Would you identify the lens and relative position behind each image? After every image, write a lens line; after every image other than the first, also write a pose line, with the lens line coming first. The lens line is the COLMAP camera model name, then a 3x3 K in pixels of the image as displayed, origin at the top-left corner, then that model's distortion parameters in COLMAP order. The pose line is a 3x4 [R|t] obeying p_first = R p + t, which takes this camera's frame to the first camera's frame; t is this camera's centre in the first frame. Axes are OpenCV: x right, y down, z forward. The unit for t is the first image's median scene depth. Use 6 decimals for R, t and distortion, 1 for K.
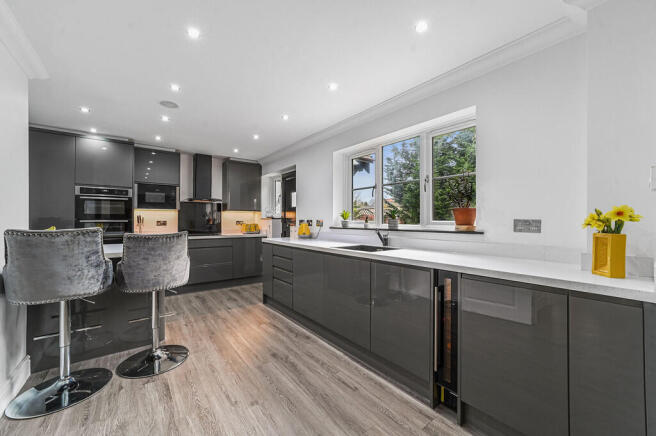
lens RADIAL K [[261.1, 0, 325.0], [0, 261.1, 218.8], [0, 0, 1]] dist [-0.016602, 0.011075]
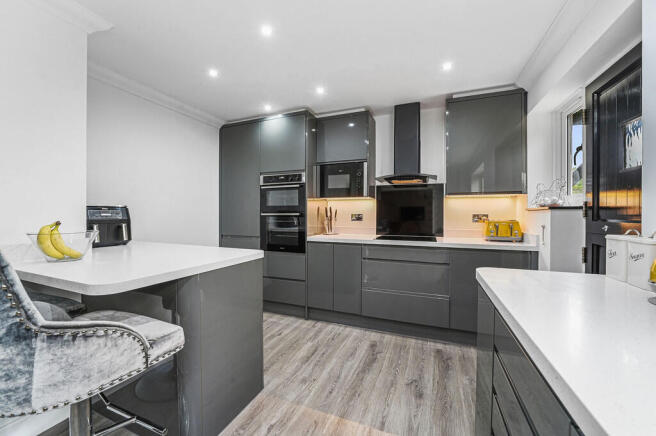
lens RADIAL K [[261.1, 0, 325.0], [0, 261.1, 218.8], [0, 0, 1]] dist [-0.016602, 0.011075]
pose [[0.510604, 0.016674, -0.859654, -0.078960], [0.007385, 0.999690, 0.023777, 0.004585], [0.859784, -0.018489, 0.510322, 0.926261]]
